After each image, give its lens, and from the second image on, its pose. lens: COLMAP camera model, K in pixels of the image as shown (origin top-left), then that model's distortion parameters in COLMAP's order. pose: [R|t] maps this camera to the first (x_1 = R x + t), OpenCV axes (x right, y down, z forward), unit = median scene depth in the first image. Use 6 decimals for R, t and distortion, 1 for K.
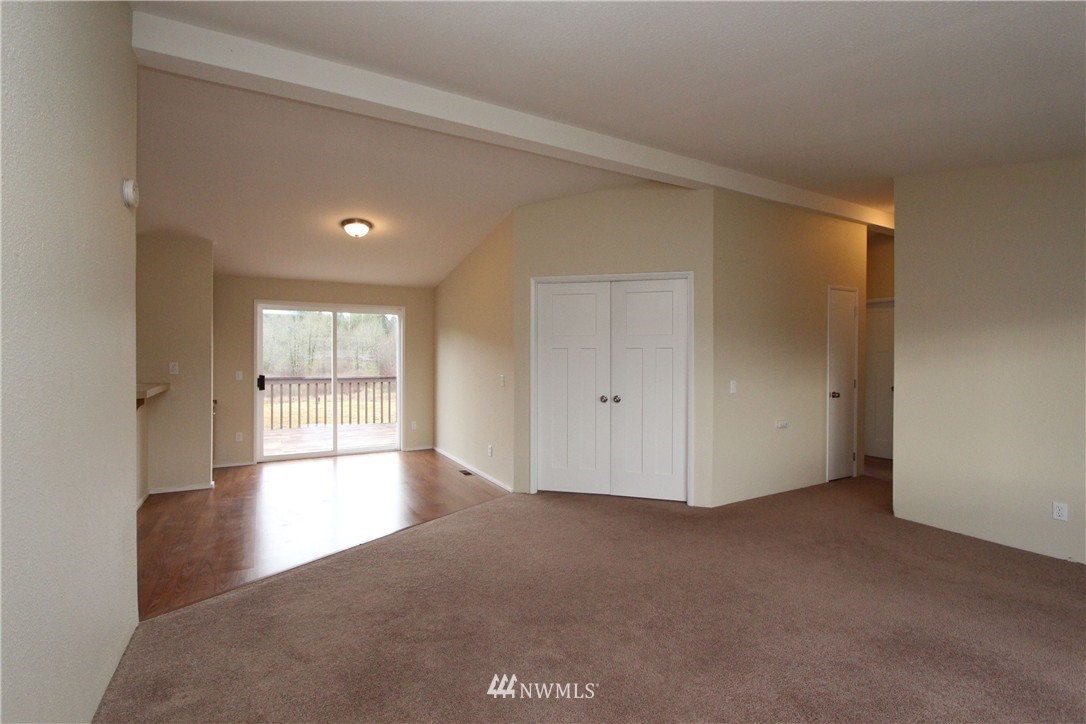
lens RADIAL K [[497.7, 0, 539.8], [0, 497.7, 359.0], [0, 0, 1]] dist [-0.002089, -0.000209]
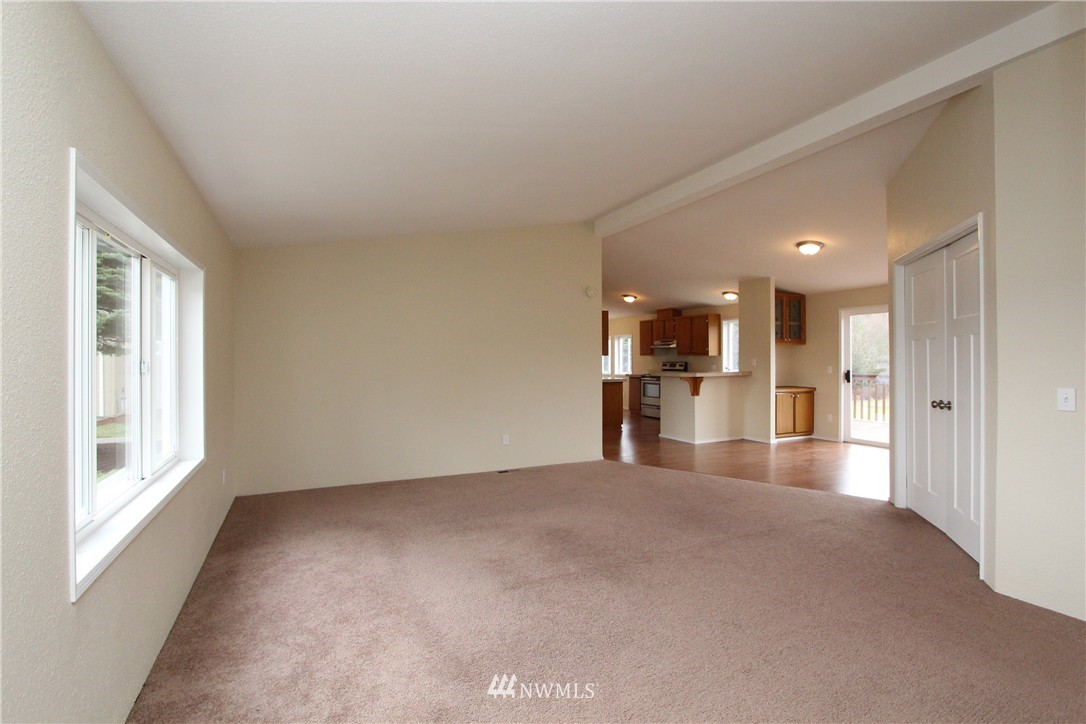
lens RADIAL K [[506.2, 0, 542.5], [0, 506.2, 357.8], [0, 0, 1]] dist [-0.004390, -0.000446]
pose [[-0.071886, -0.007193, -0.997387, 0.744195], [-0.005799, 0.999960, -0.006794, 0.015232], [0.997396, 0.005296, -0.071925, 0.357078]]
